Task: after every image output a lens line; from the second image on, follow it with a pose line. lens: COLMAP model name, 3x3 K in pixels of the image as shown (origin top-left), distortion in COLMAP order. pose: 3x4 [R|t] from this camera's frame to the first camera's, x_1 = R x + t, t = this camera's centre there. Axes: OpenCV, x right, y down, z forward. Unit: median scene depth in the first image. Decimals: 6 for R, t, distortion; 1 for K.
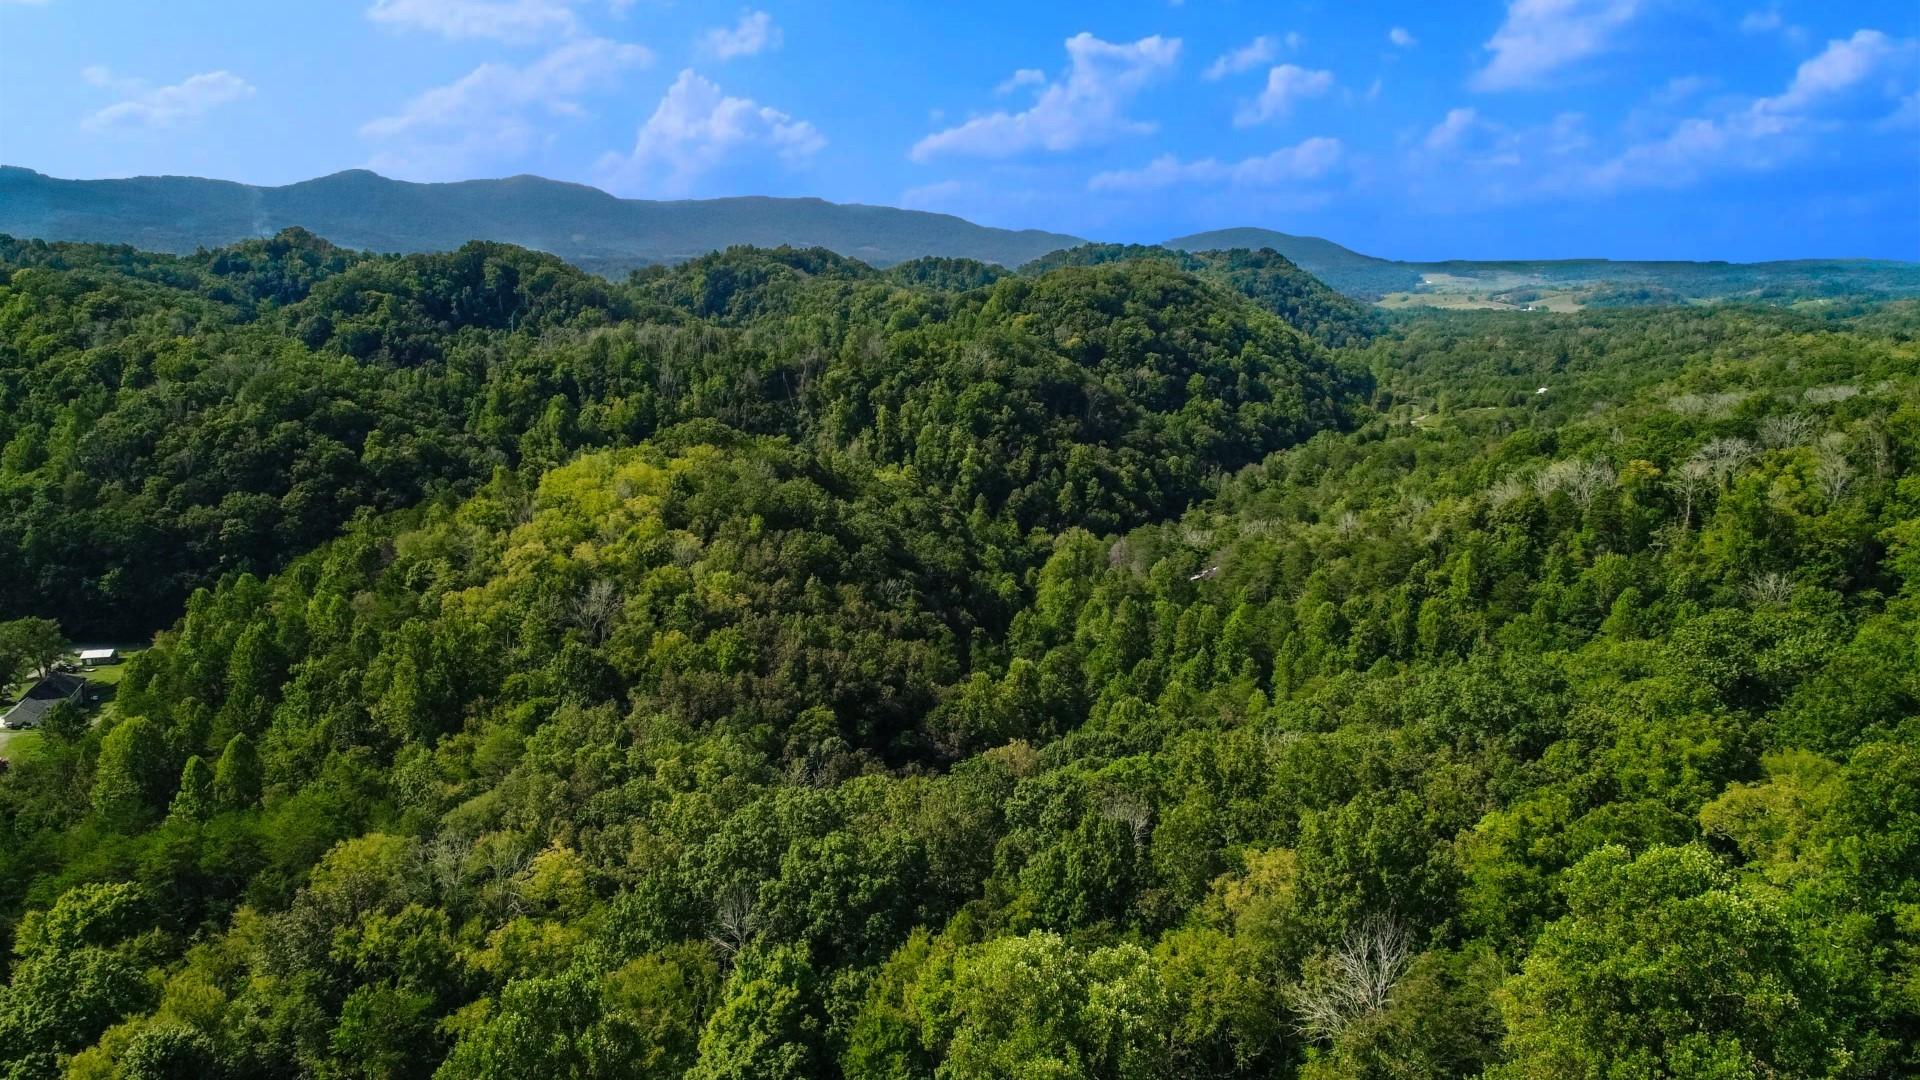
lens RADIAL K [[1281.8, 0, 960.0], [0, 1281.8, 540.0], [0, 0, 1]] dist [-0.004797, 0.002768]
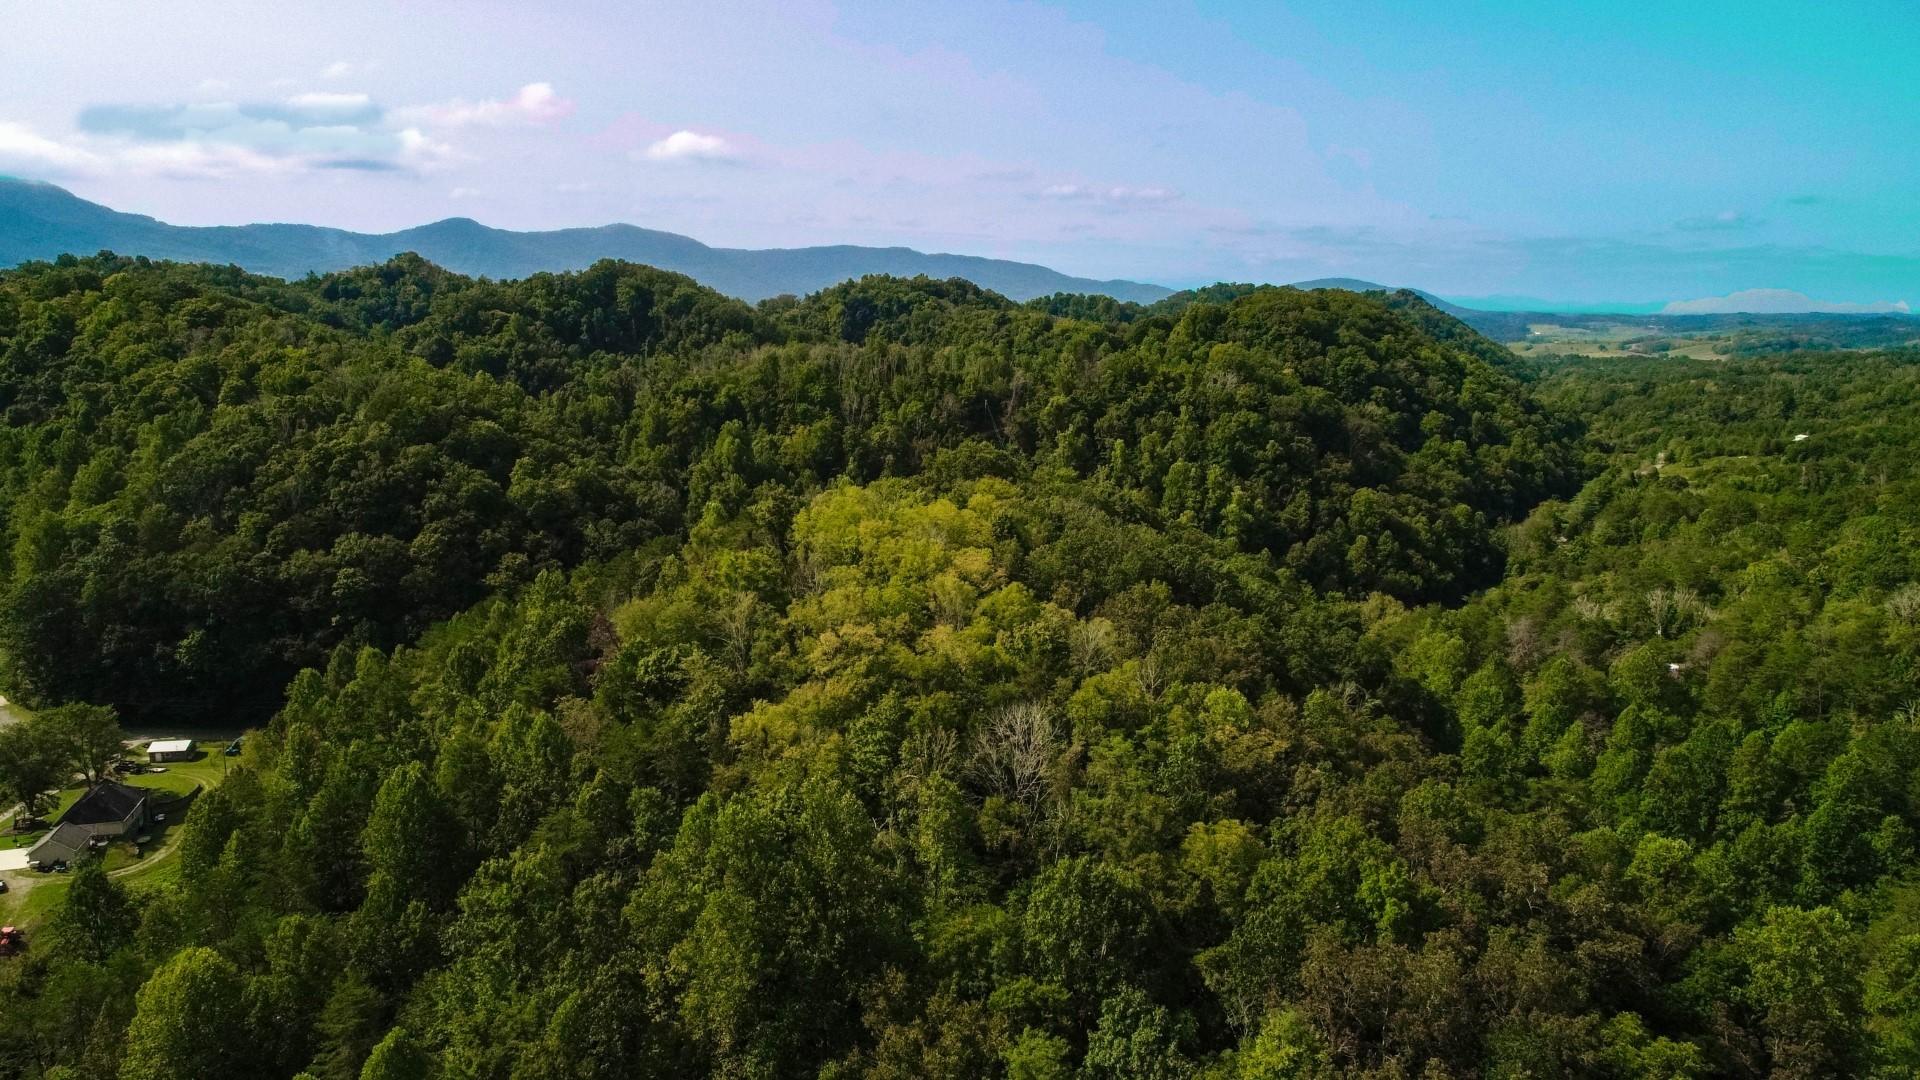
lens RADIAL K [[1291.2, 0, 960.0], [0, 1291.2, 540.0], [0, 0, 1]] dist [-0.000353, -0.006687]
pose [[0.998028, 0.014233, -0.061131, -0.110292], [-0.016647, 0.999094, -0.039159, -0.006461], [0.060519, 0.040099, 0.997361, 0.177507]]
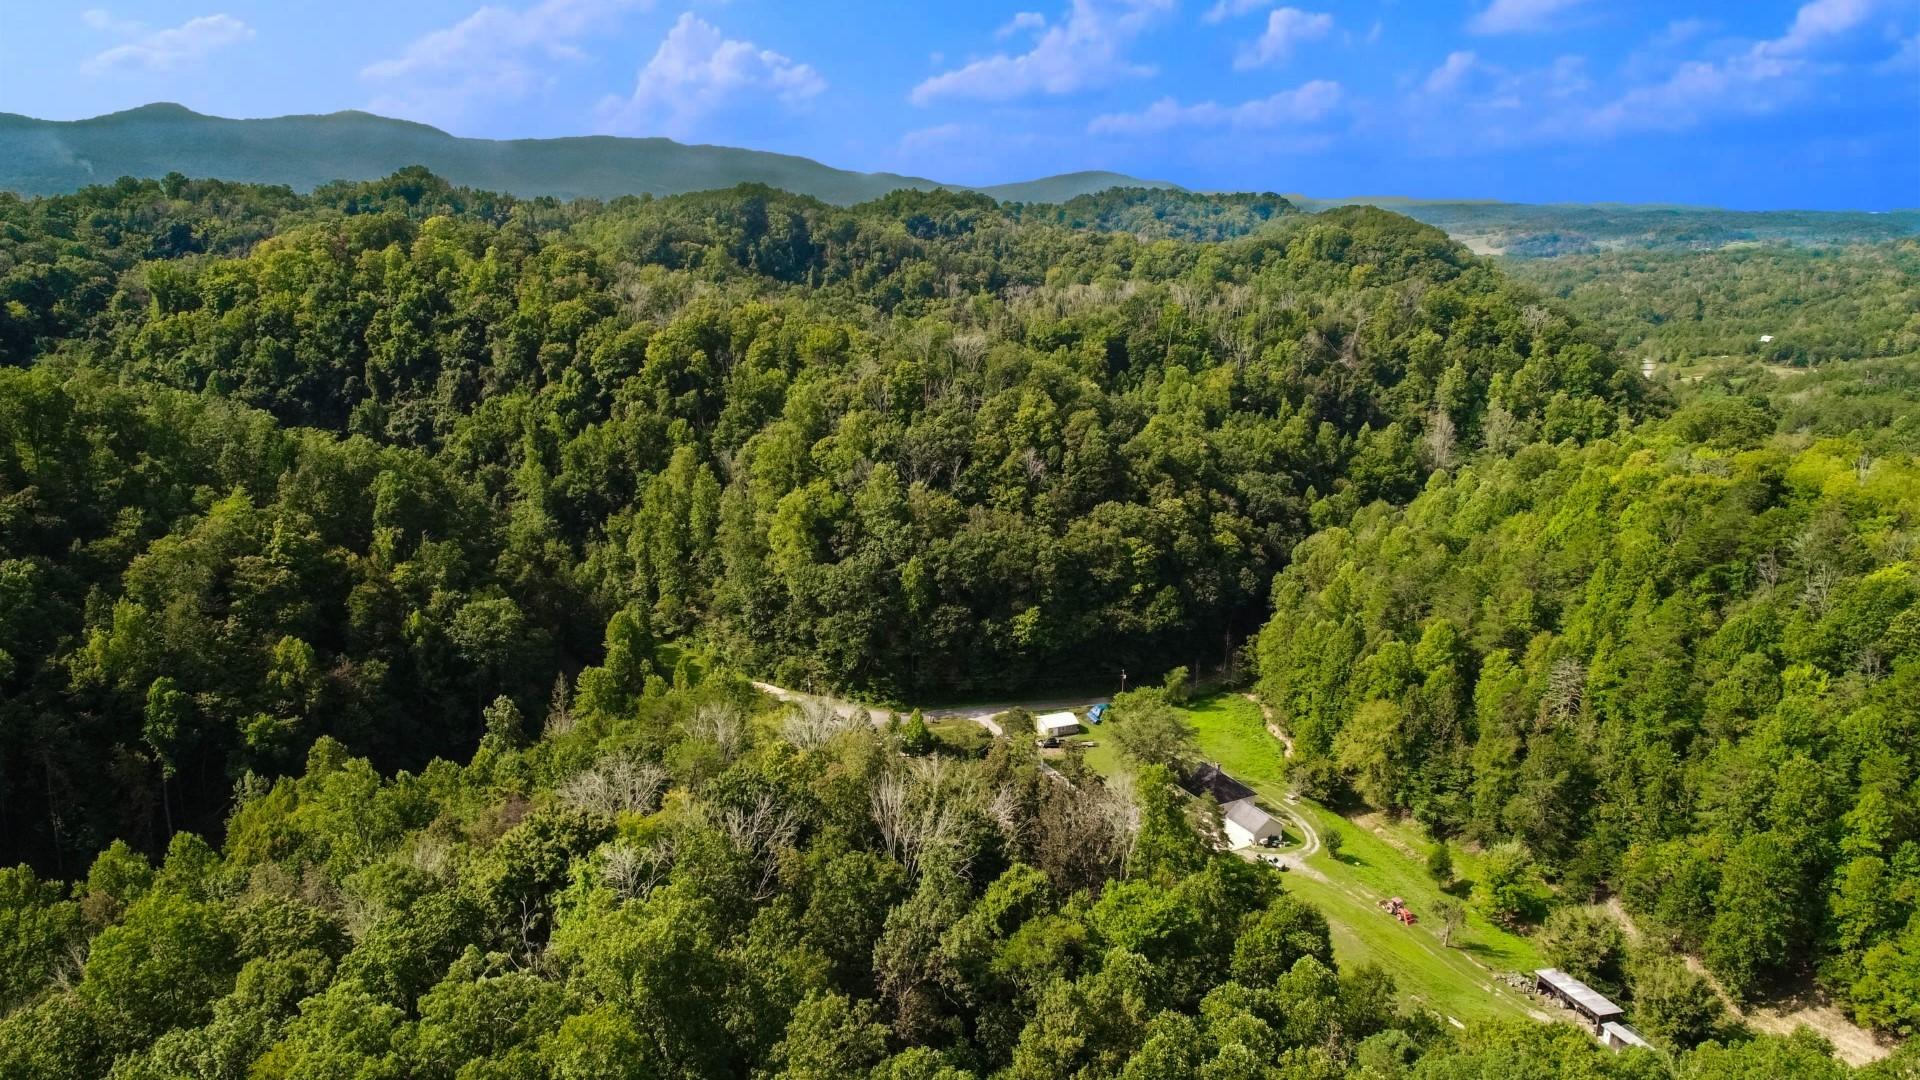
lens RADIAL K [[1291.2, 0, 960.0], [0, 1291.2, 540.0], [0, 0, 1]] dist [-0.000353, -0.006687]
pose [[0.991375, -0.032653, 0.126926, -0.549094], [0.027538, 0.998744, 0.041849, -0.036540], [-0.128133, -0.037992, 0.991029, 0.153745]]
